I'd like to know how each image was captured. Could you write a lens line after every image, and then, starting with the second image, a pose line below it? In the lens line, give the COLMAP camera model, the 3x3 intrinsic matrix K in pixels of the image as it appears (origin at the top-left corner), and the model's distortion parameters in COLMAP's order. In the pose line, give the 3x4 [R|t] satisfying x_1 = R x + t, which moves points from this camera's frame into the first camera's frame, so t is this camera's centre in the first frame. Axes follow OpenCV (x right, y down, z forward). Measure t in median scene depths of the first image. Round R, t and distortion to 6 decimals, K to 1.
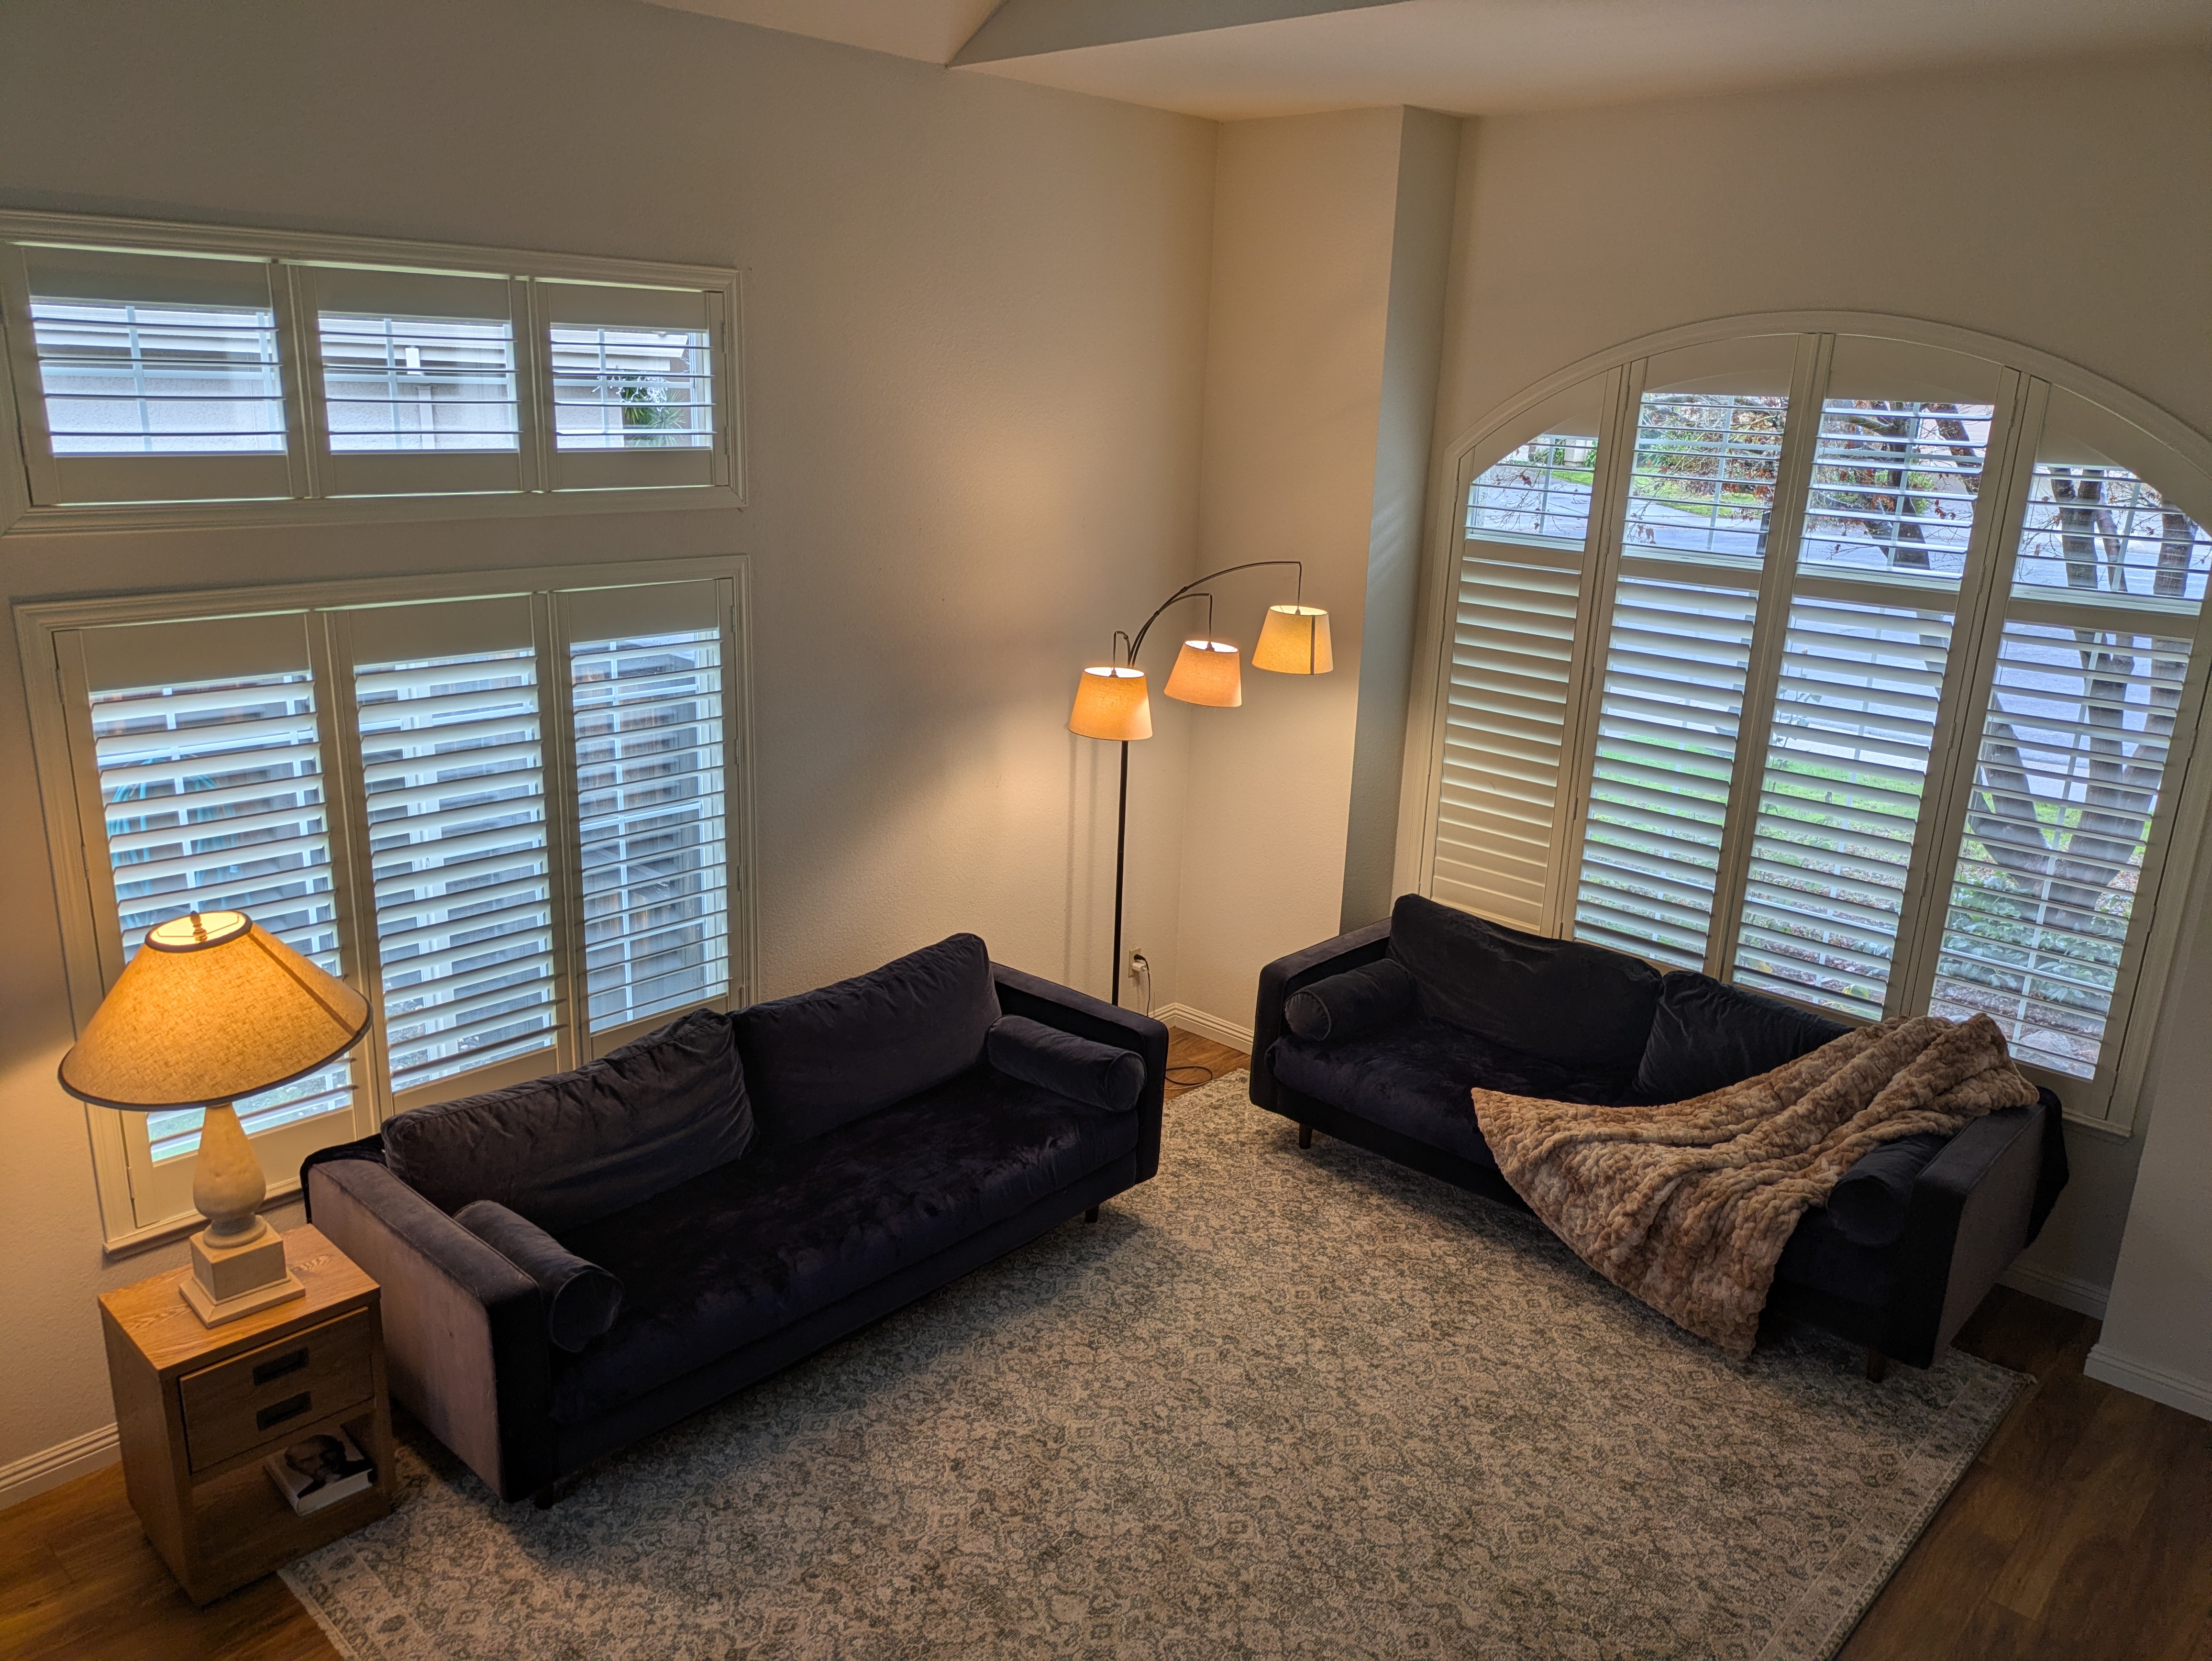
lens RADIAL K [[1590.0, 0, 1075.9], [0, 1590.0, 841.1], [0, 0, 1]] dist [0.060597, -0.062600]
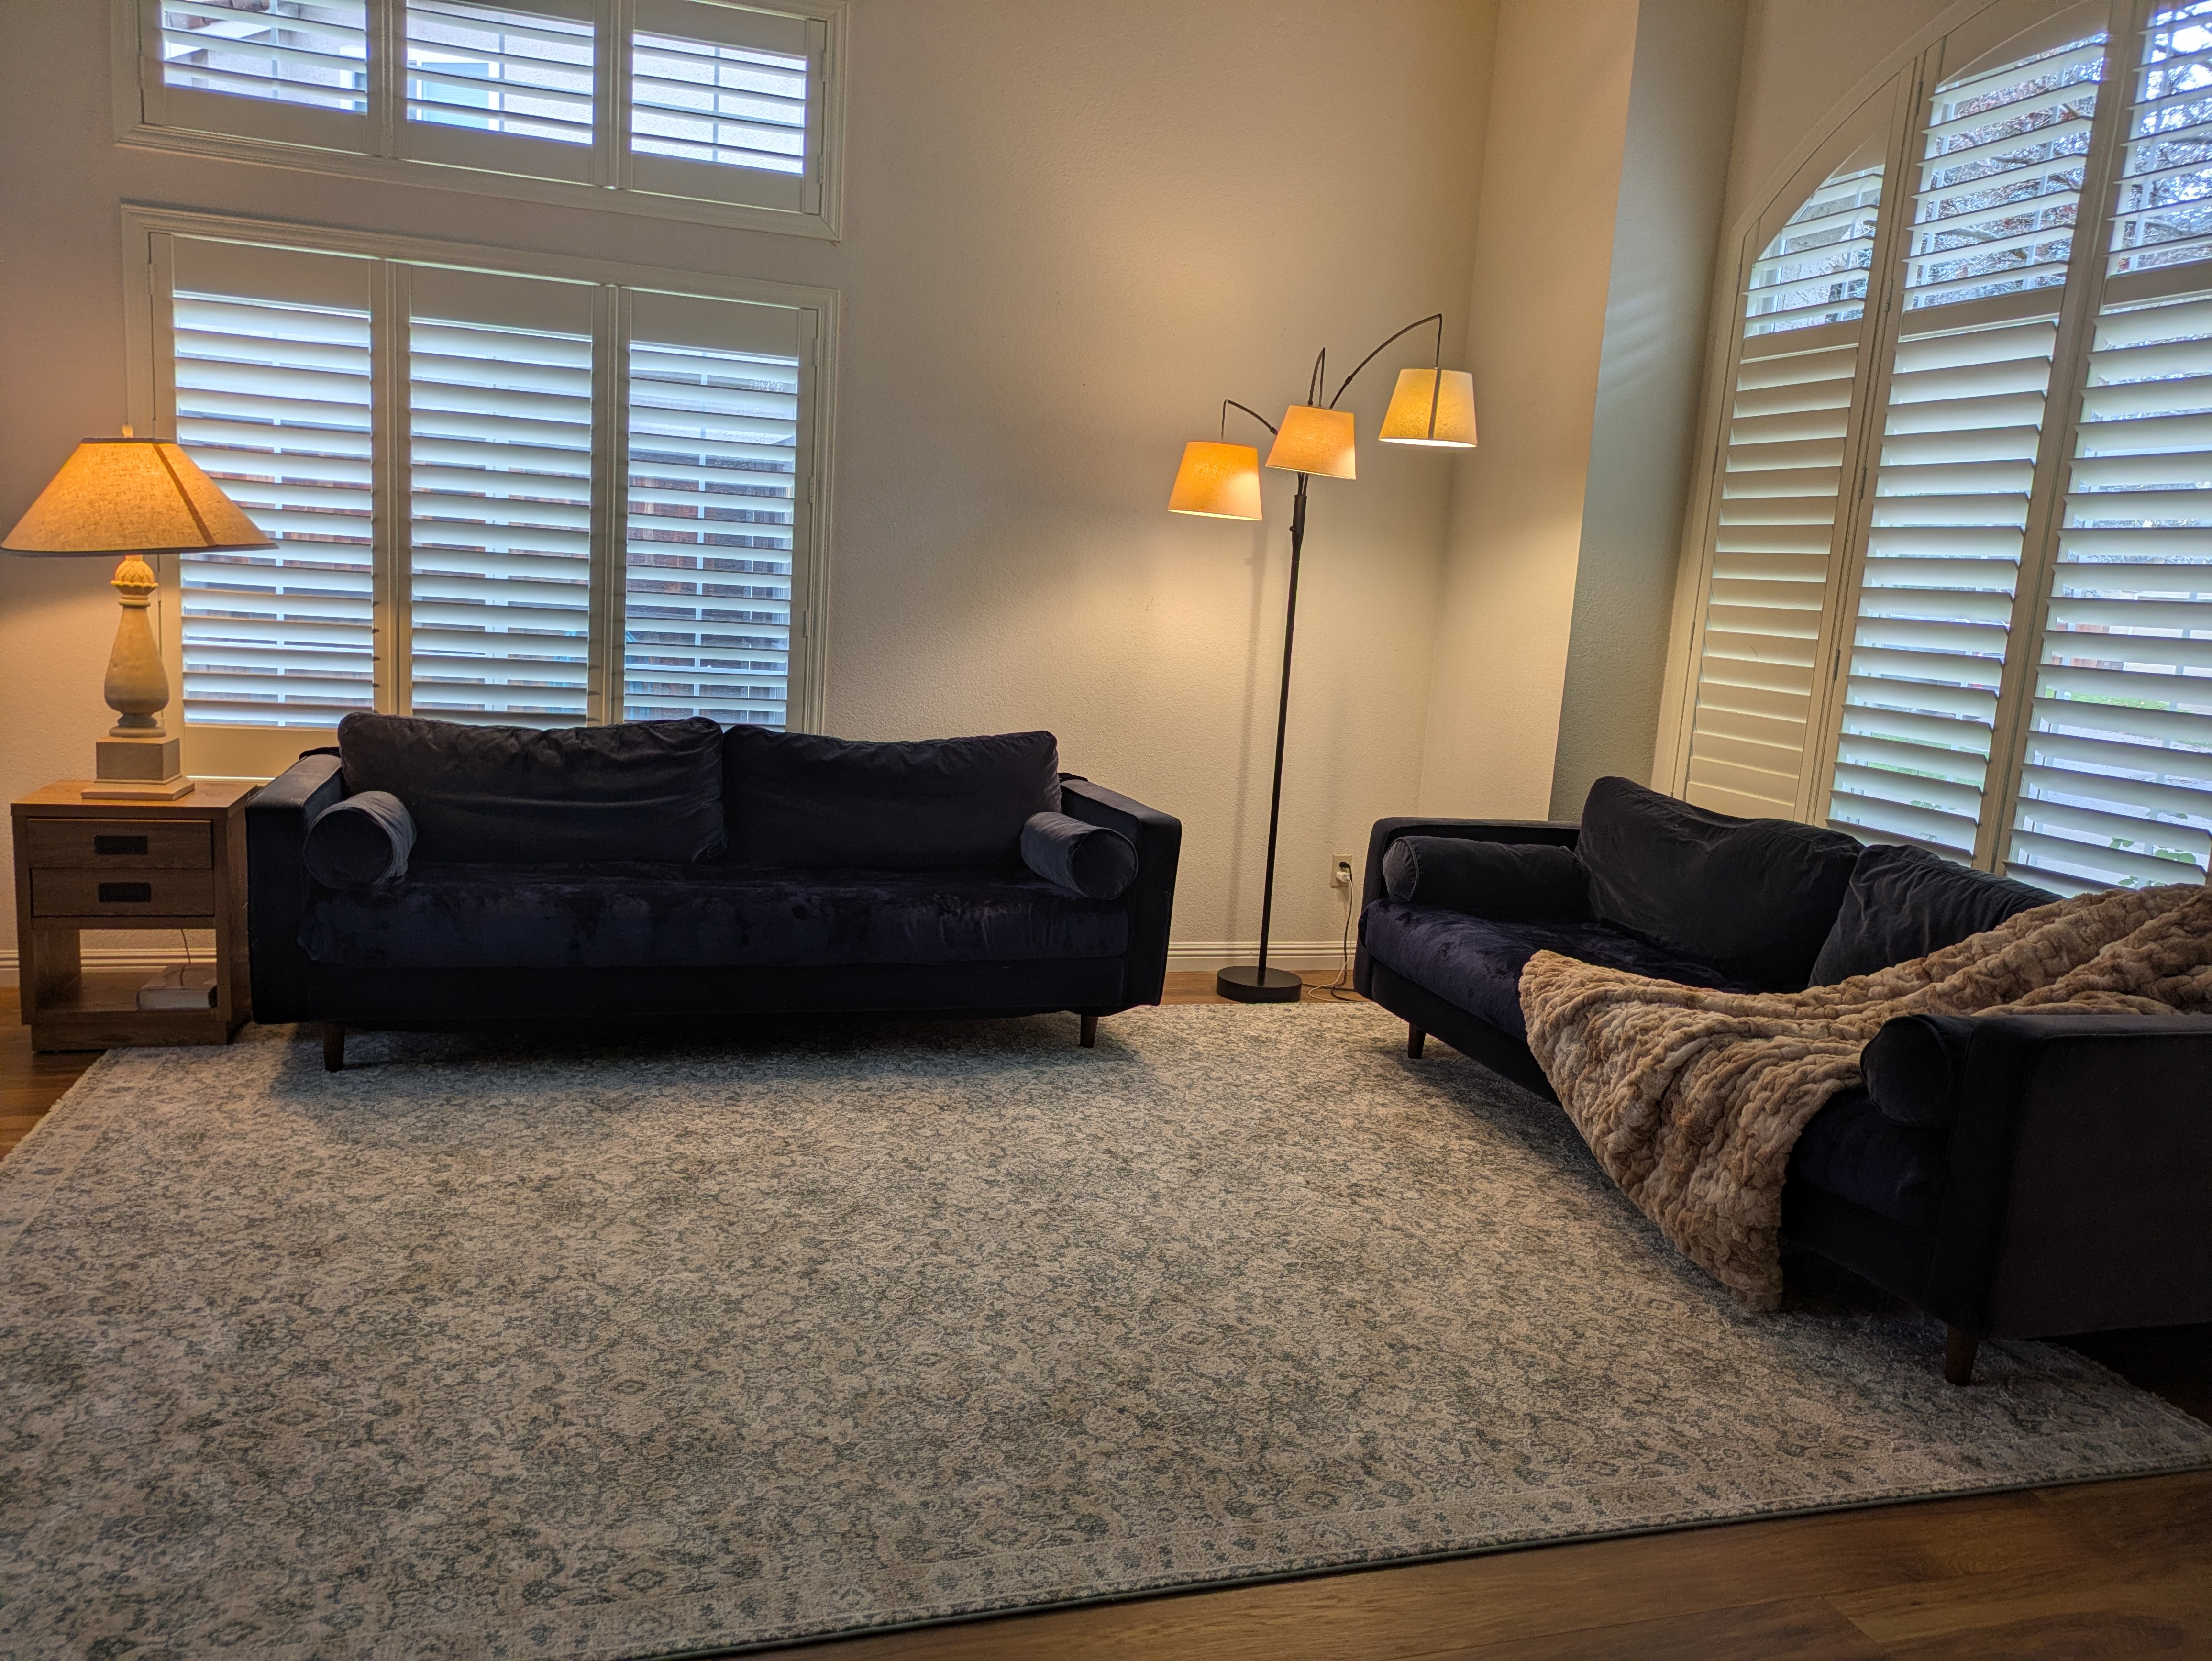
lens RADIAL K [[1590.0, 0, 1075.9], [0, 1590.0, 841.1], [0, 0, 1]] dist [0.060597, -0.062600]
pose [[0.874910, 0.108551, -0.471963, 0.445165], [-0.171654, 0.980793, -0.092624, 0.231782], [0.452844, 0.162052, 0.876739, 0.242249]]
